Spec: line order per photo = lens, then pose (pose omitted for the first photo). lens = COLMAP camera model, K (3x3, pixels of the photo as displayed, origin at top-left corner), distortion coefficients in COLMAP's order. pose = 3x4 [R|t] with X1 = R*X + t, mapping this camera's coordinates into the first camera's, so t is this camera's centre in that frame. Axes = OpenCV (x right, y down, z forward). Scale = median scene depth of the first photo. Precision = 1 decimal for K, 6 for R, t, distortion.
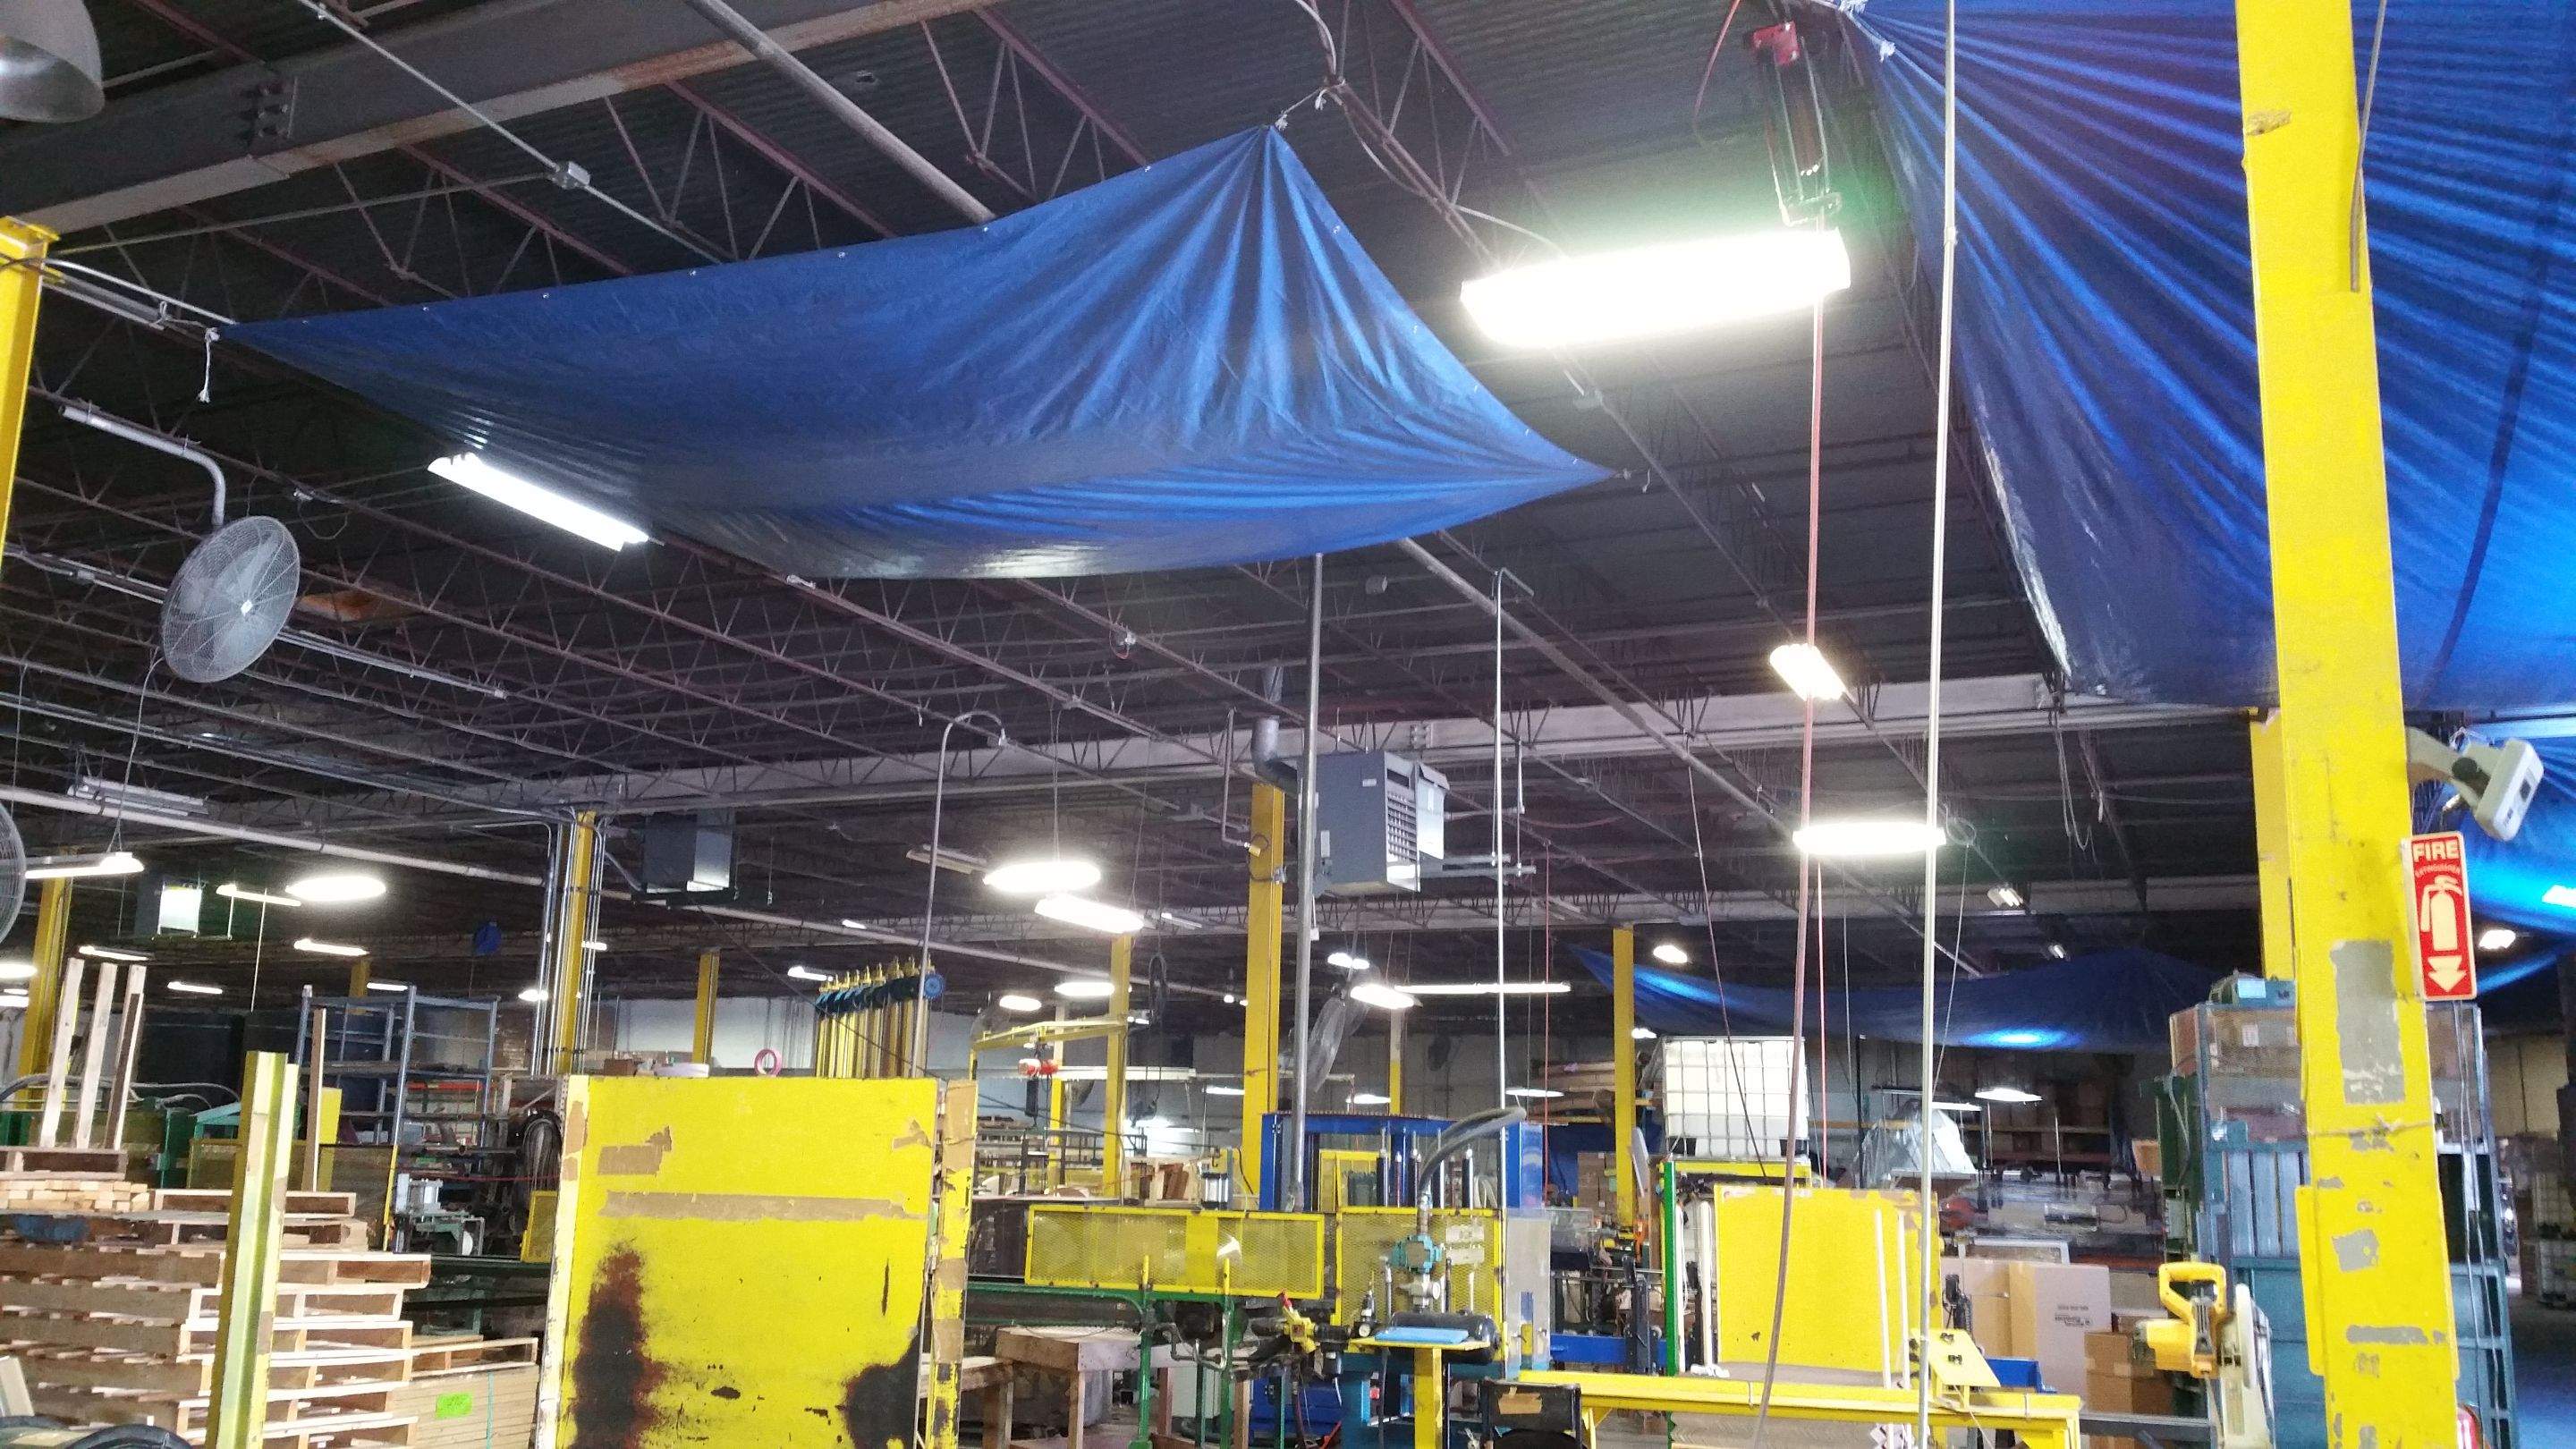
lens RADIAL K [[2047.7, 0, 1270.2], [0, 2047.7, 766.6], [0, 0, 1]] dist [0.113956, -0.206096]
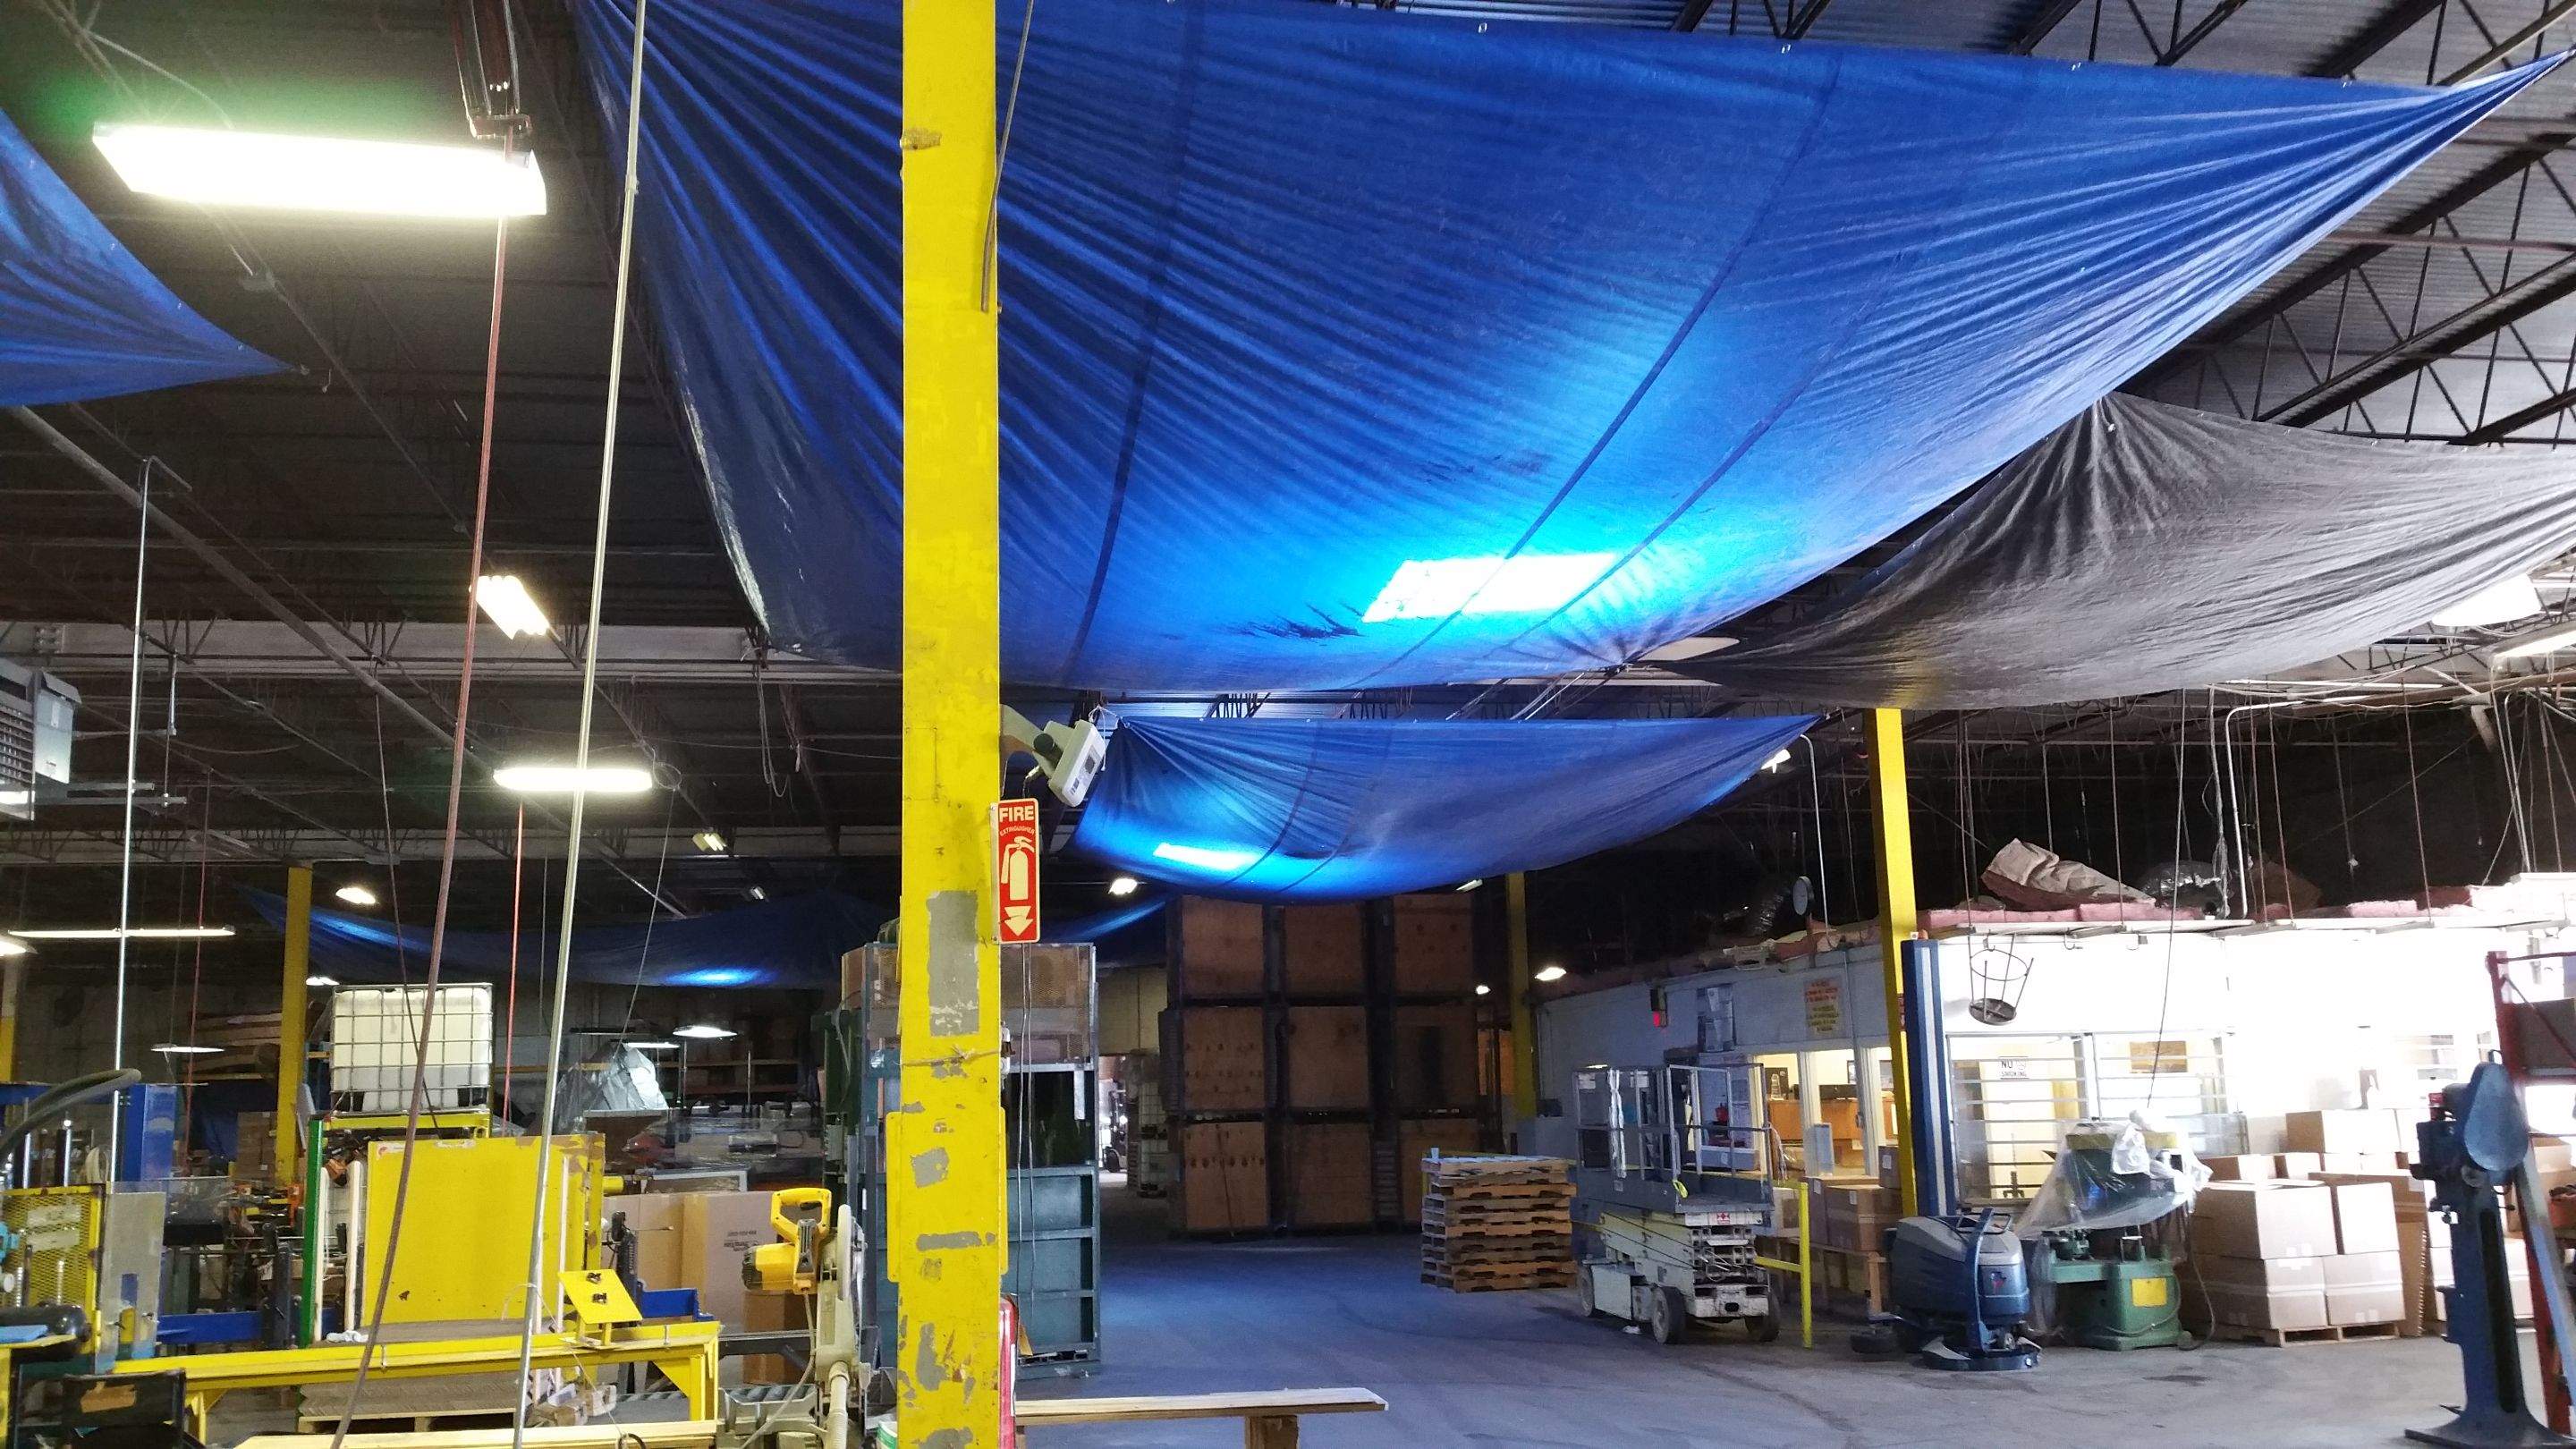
lens RADIAL K [[2047.7, 0, 1270.2], [0, 2047.7, 766.6], [0, 0, 1]] dist [0.113956, -0.206096]
pose [[0.825658, 0.043992, 0.562453, 0.012535], [-0.060031, 0.998146, 0.010052, -0.001711], [-0.560968, -0.042064, 0.826768, -0.004297]]
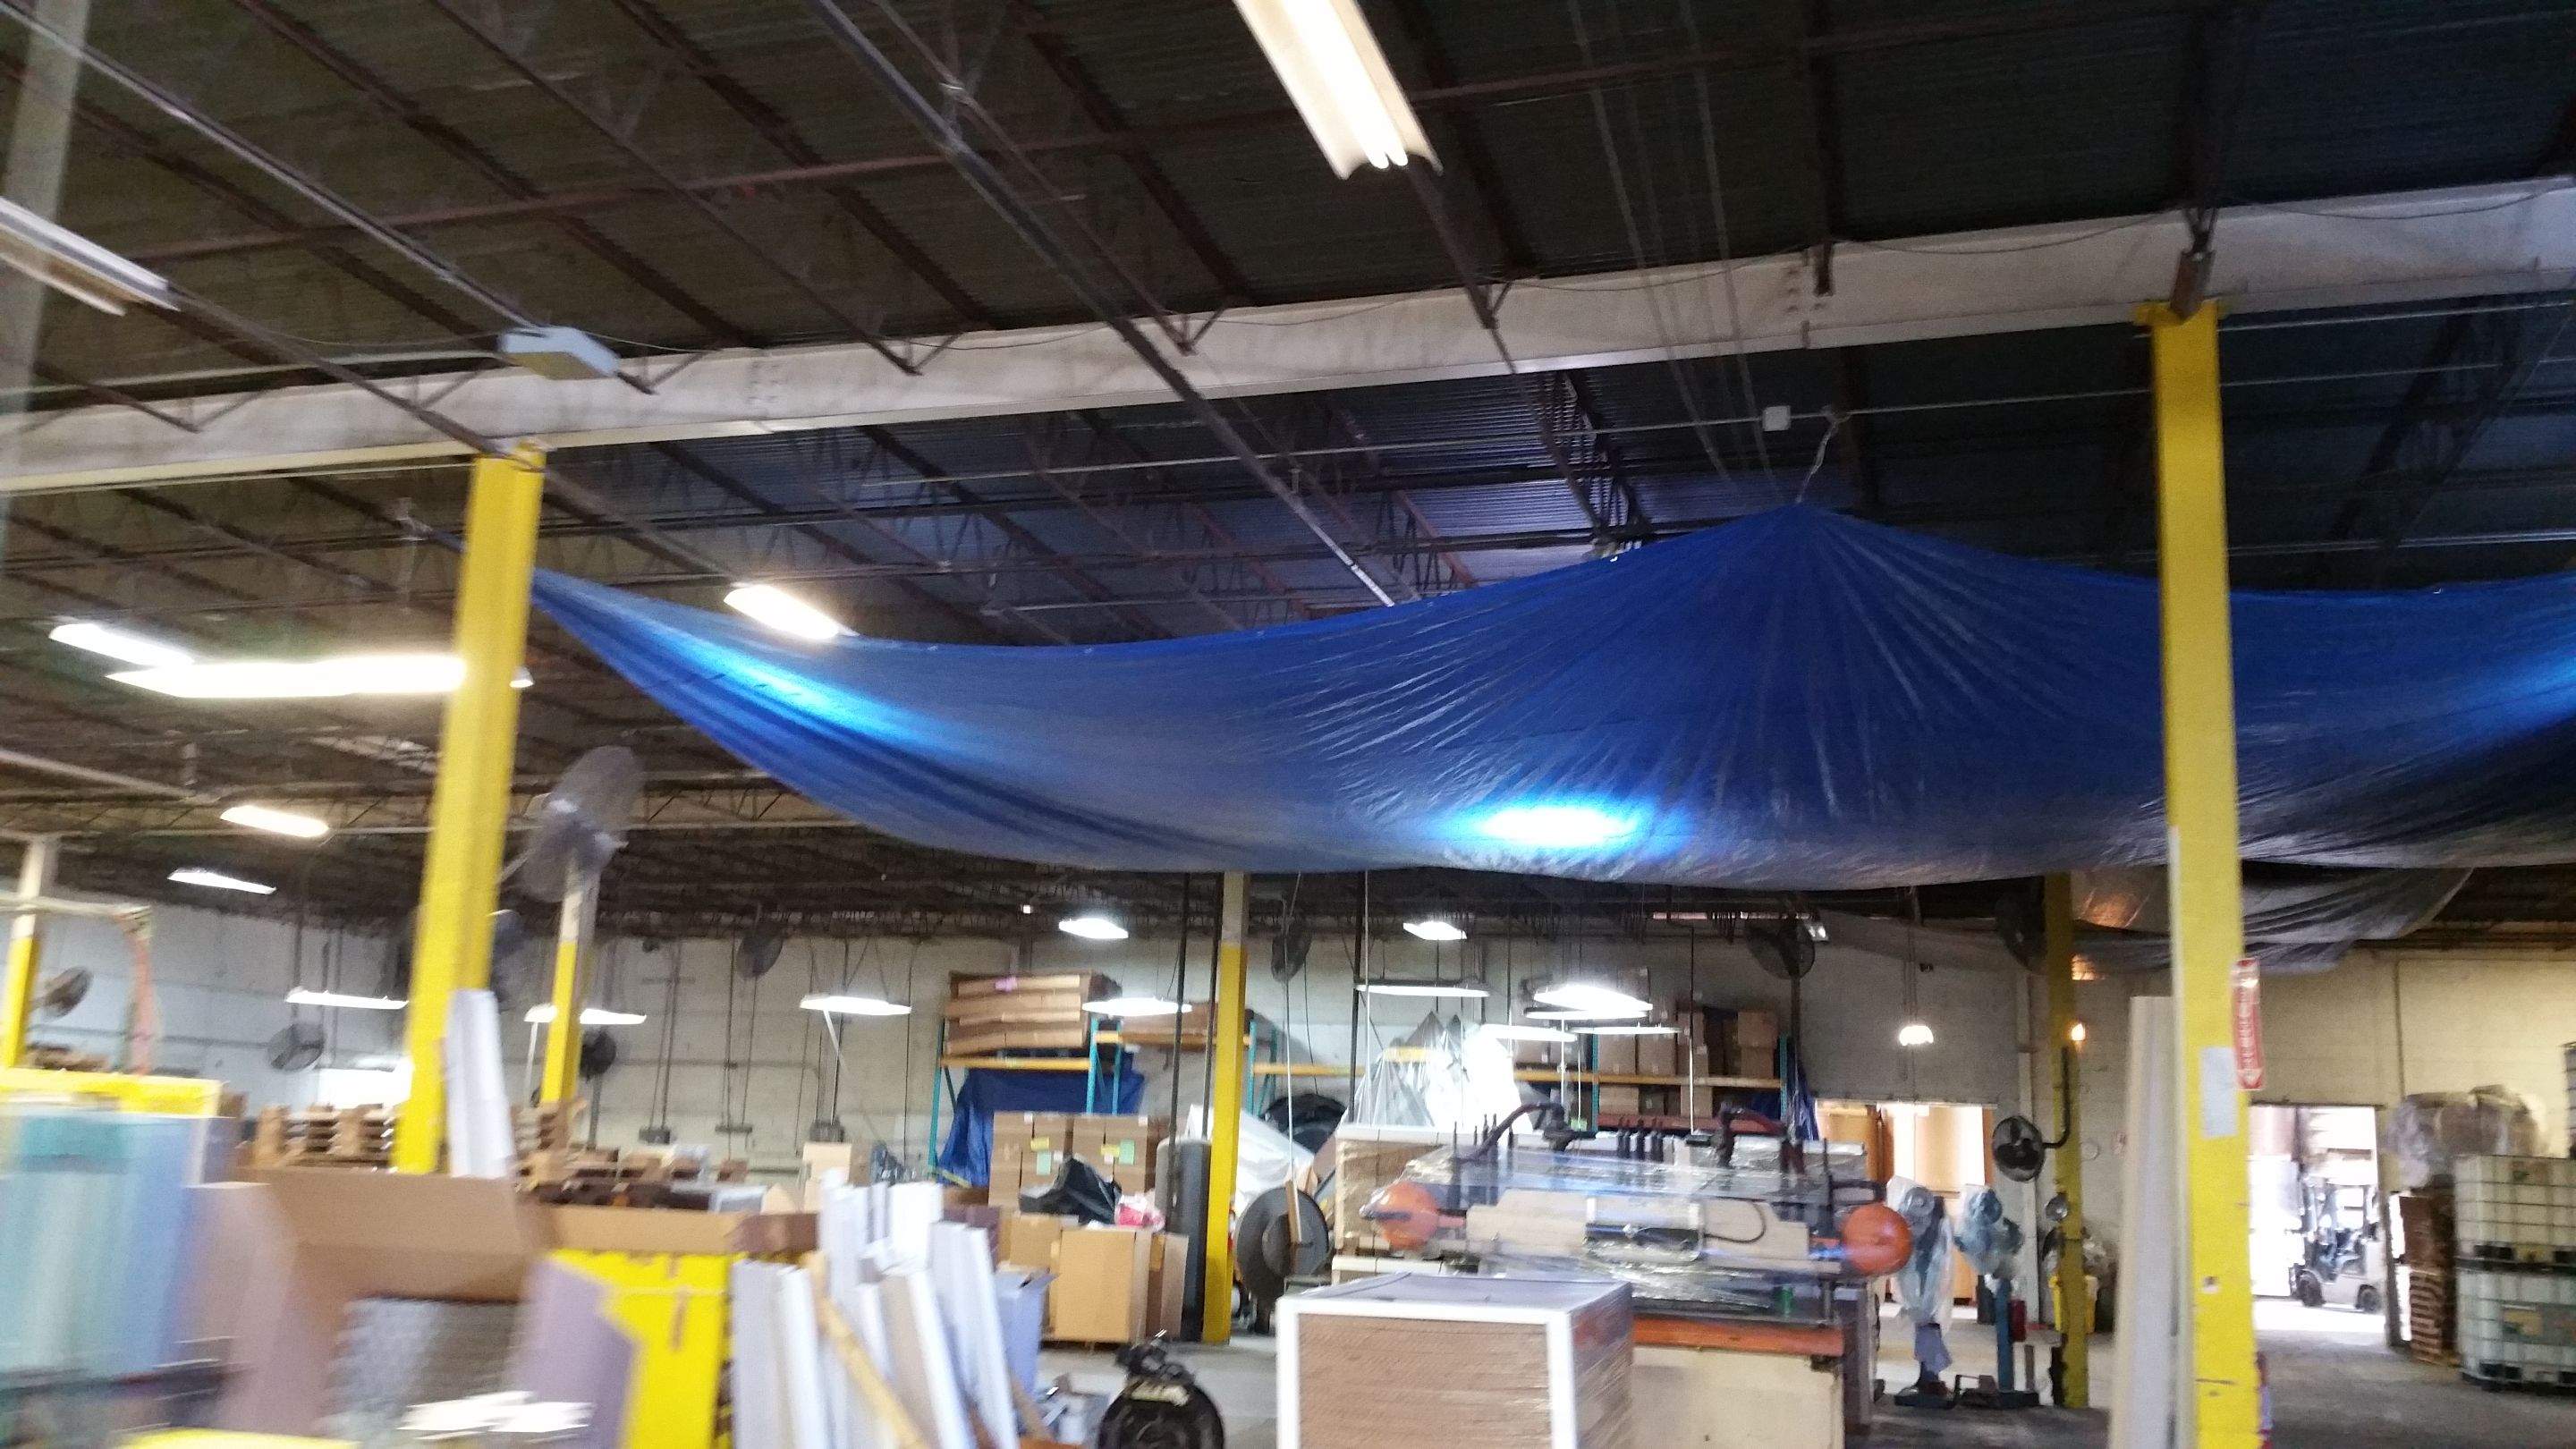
lens RADIAL K [[2047.7, 0, 1270.2], [0, 2047.7, 766.6], [0, 0, 1]] dist [0.113956, -0.206096]
pose [[0.992502, 0.035263, 0.117031, 0.583133], [-0.035997, 0.999343, 0.004157, 0.277027], [-0.116808, -0.008339, 0.993120, 1.330074]]
